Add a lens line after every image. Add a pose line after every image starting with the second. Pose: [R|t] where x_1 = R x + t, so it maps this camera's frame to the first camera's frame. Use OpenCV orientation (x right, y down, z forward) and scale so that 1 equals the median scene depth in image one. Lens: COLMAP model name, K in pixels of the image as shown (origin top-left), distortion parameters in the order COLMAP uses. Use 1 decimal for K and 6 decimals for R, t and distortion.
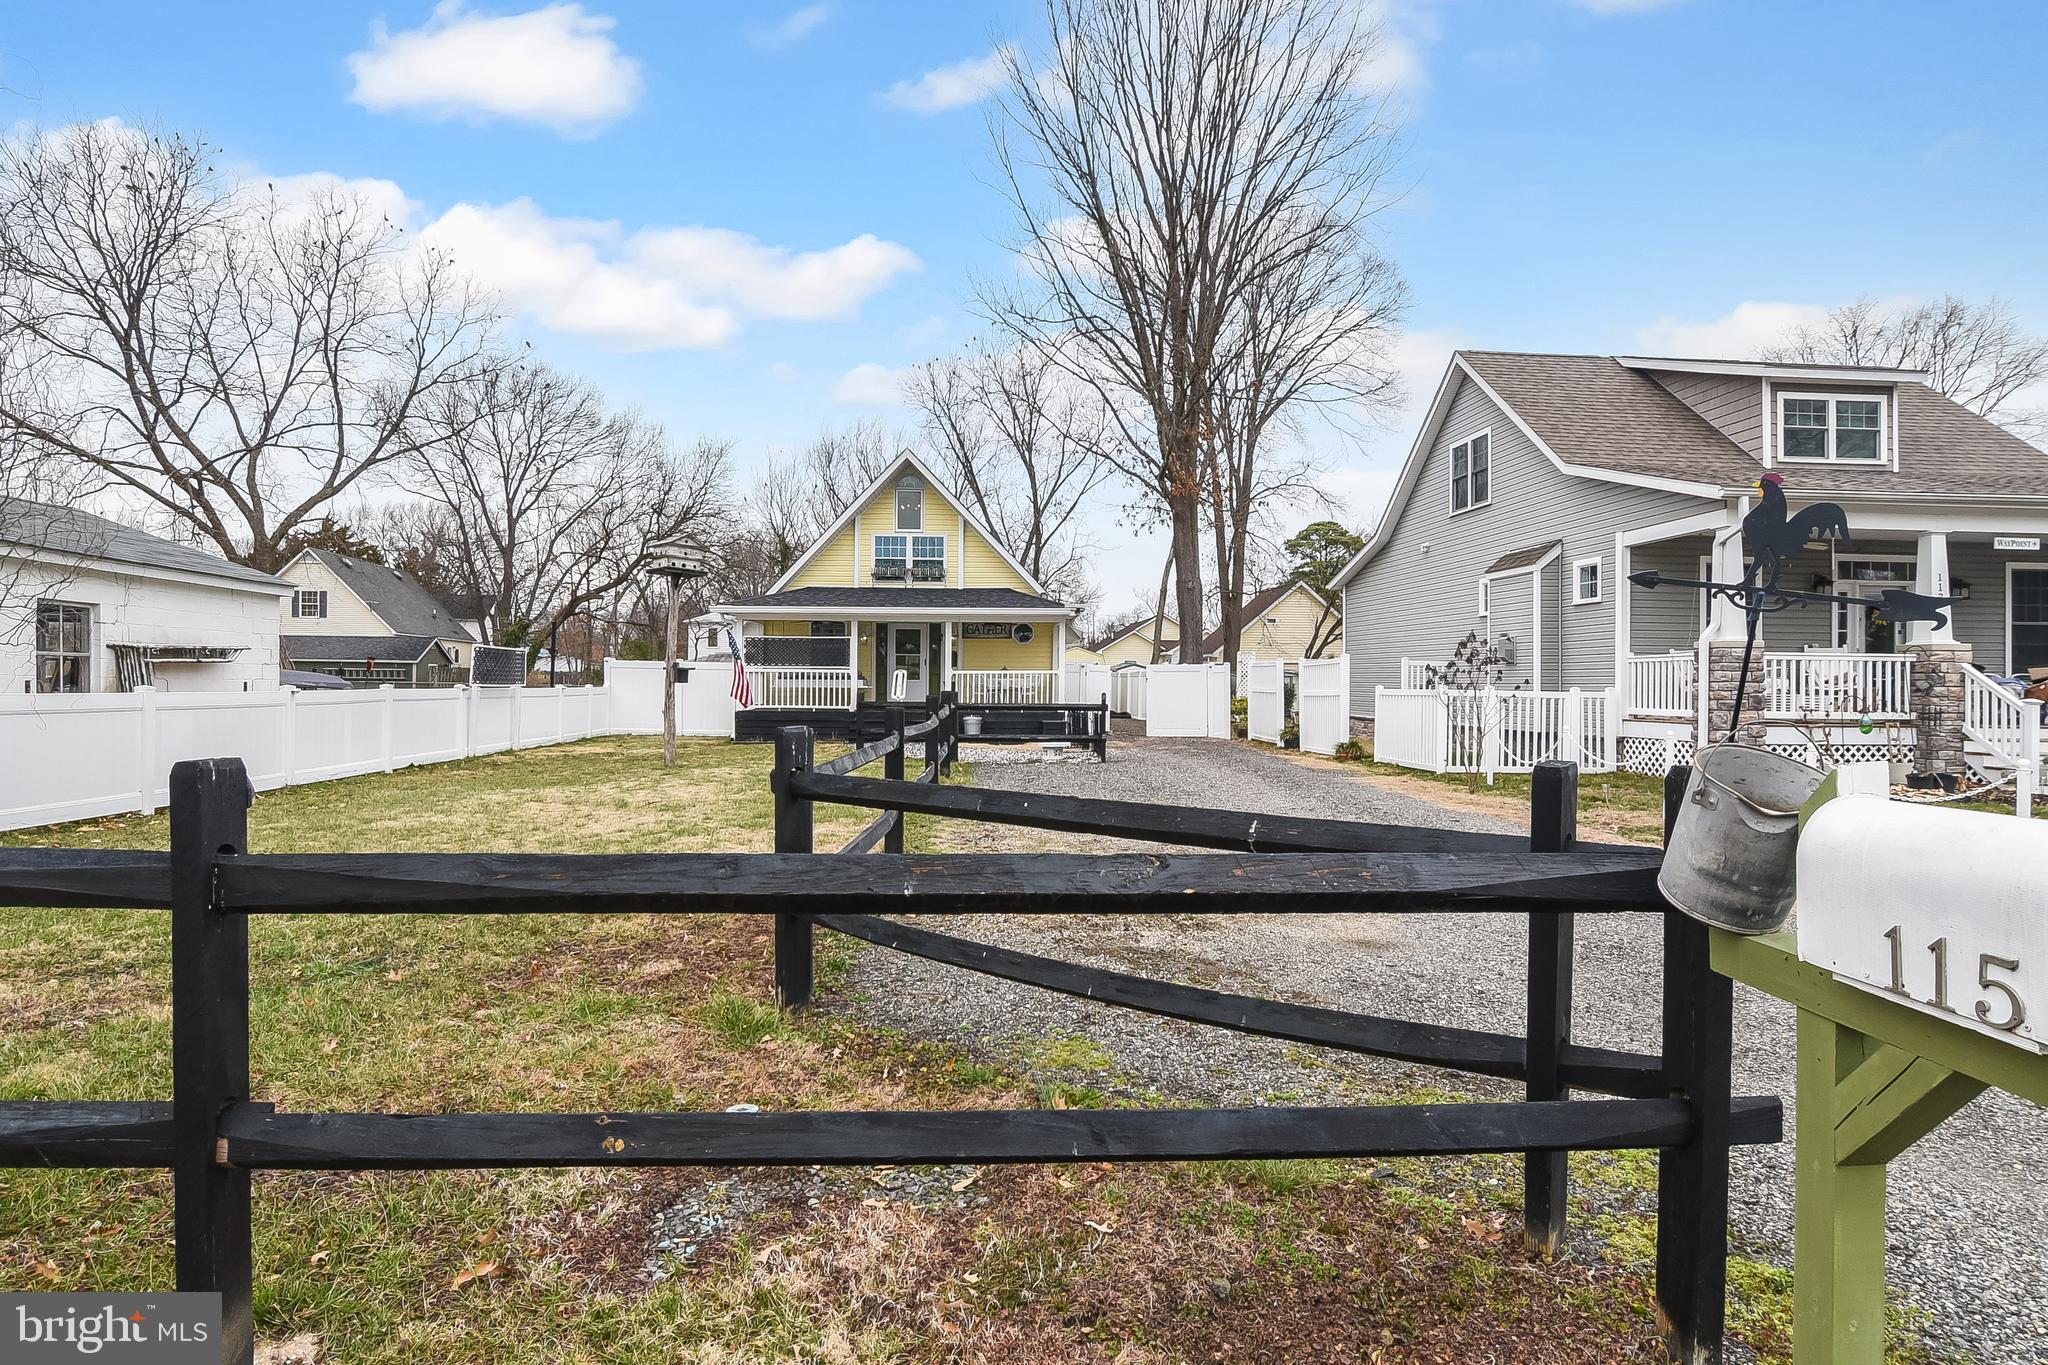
lens RADIAL K [[1042.5, 0, 1028.2], [0, 1042.5, 676.7], [0, 0, 1]] dist [-0.000652, -0.000208]
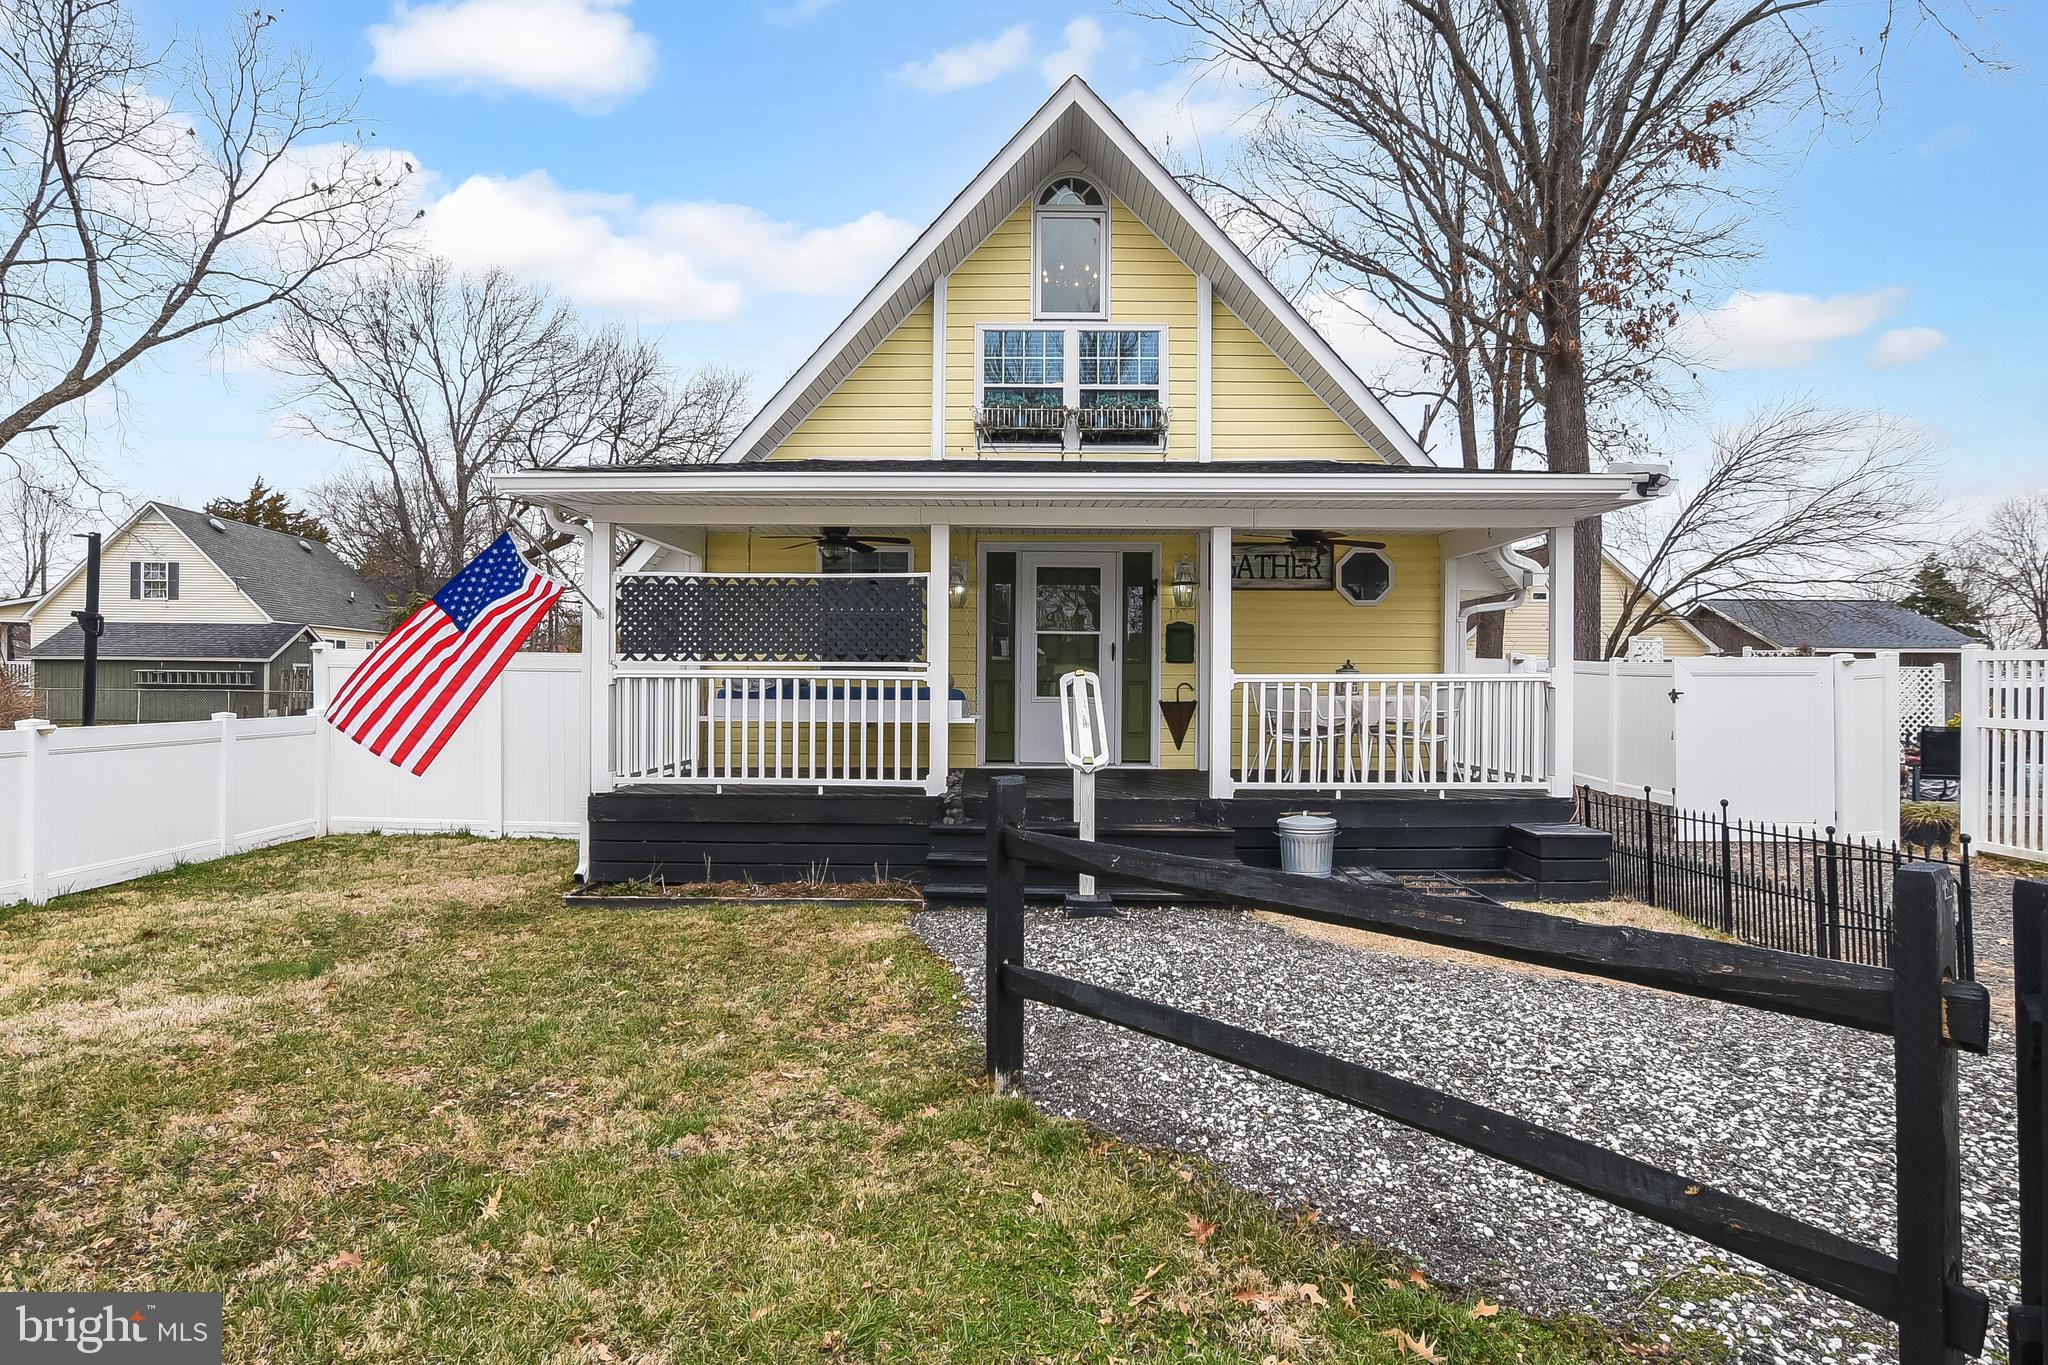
lens RADIAL K [[1112.9, 0, 1021.8], [0, 1112.9, 680.4], [0, 0, 1]] dist [-0.019292, 0.000048]
pose [[0.998705, -0.000426, -0.050873, -0.111007], [0.000529, 0.999998, 0.002010, -0.004058], [0.050872, -0.002034, 0.998703, 0.581105]]
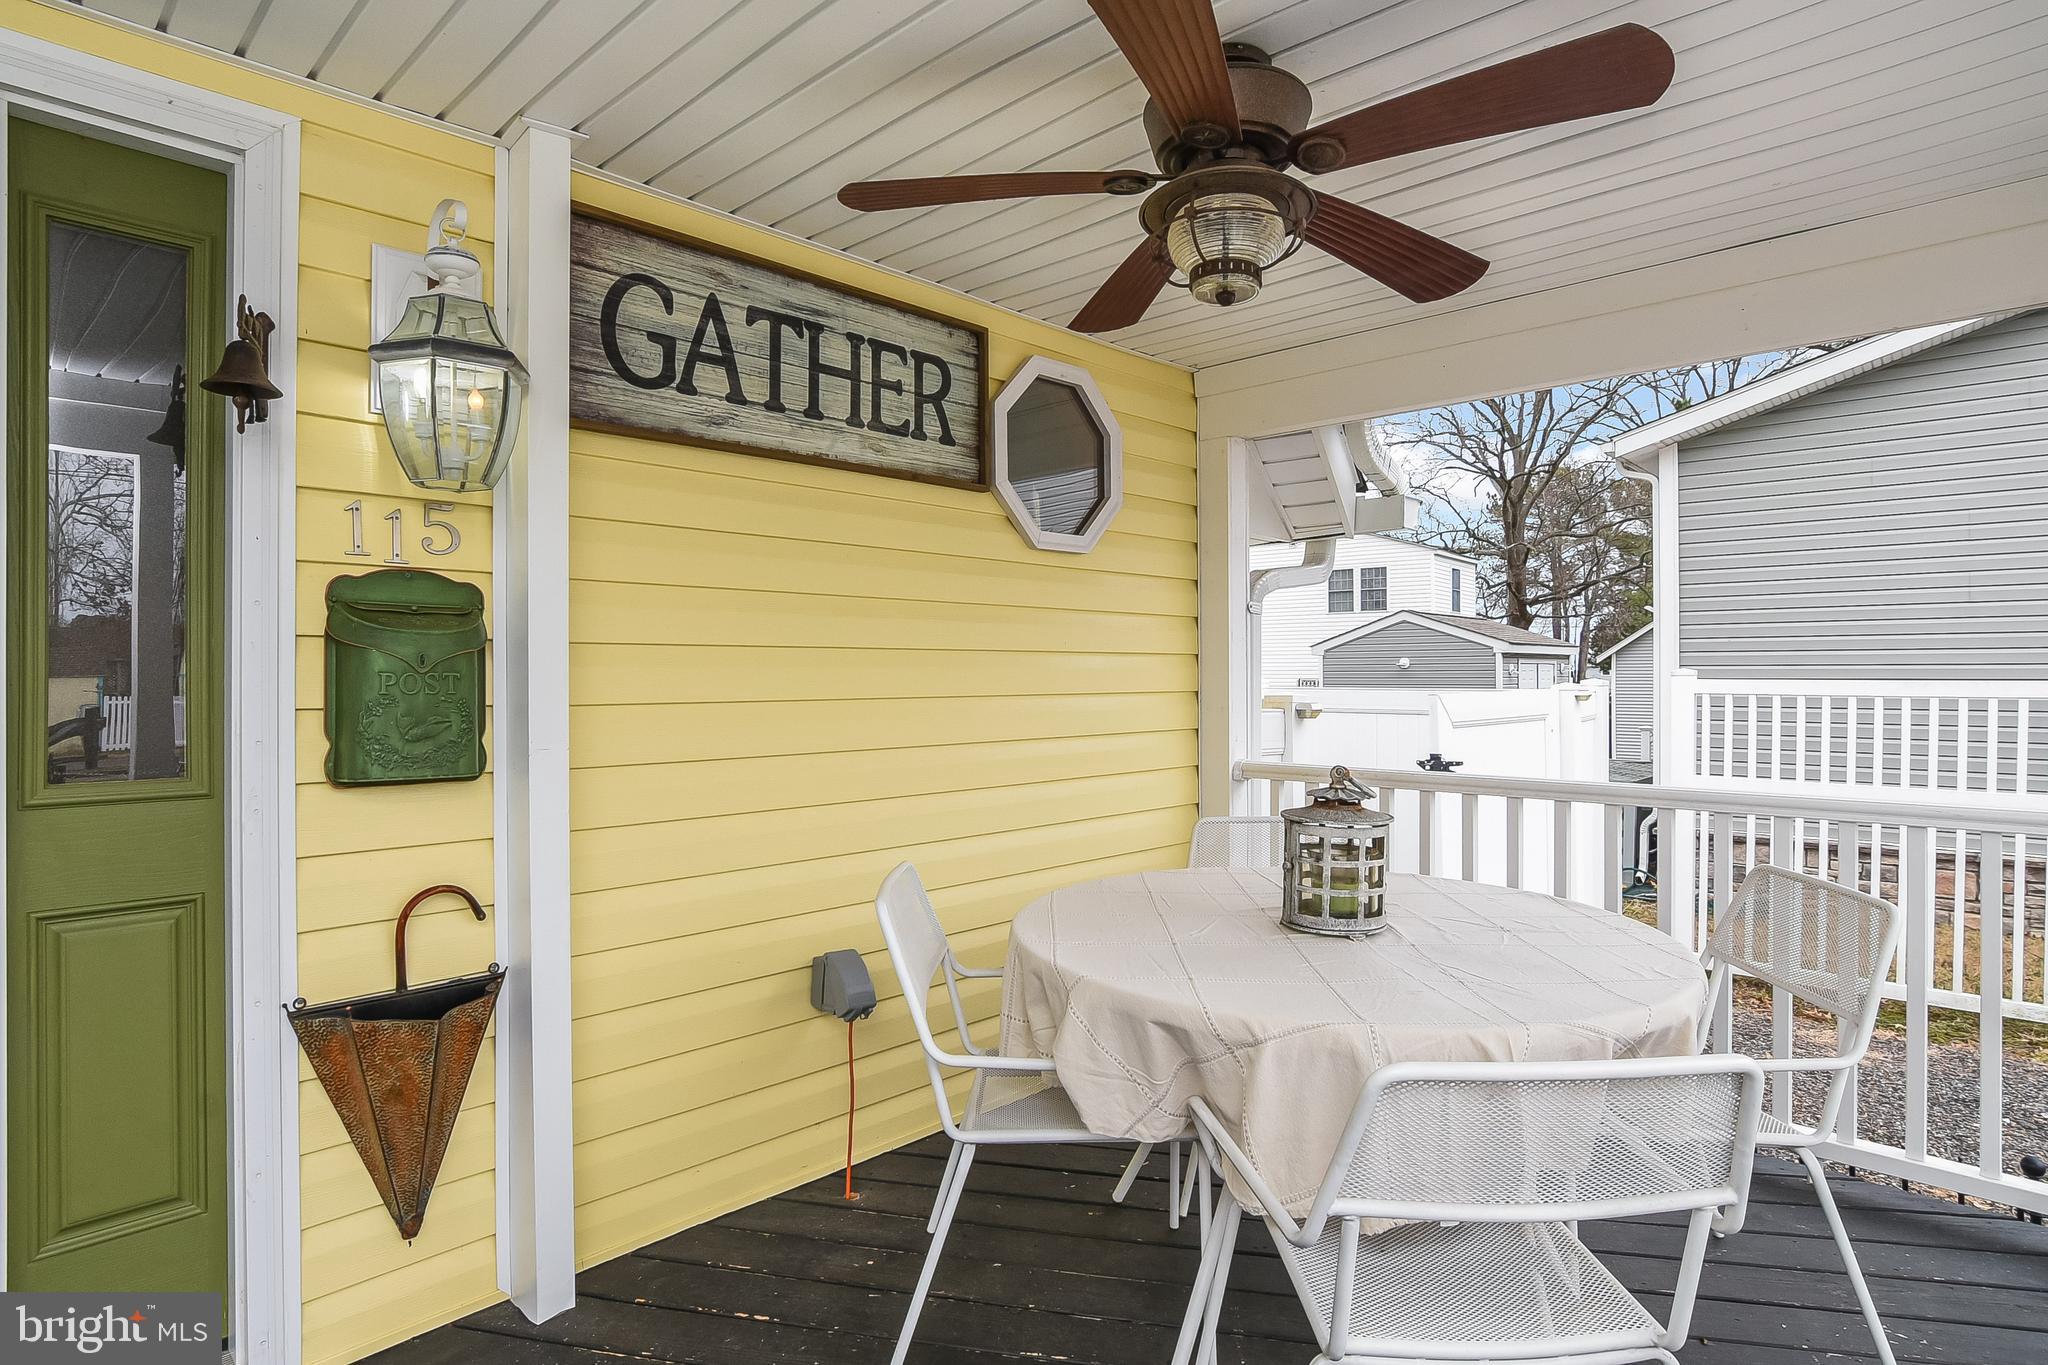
lens RADIAL K [[1112.9, 0, 1021.8], [0, 1112.9, 680.4], [0, 0, 1]] dist [-0.019292, 0.000048]
pose [[0.729738, -0.011929, 0.683623, -0.095126], [0.005599, 0.999919, 0.011472, -0.017745], [-0.683704, -0.004544, 0.729745, 0.911674]]
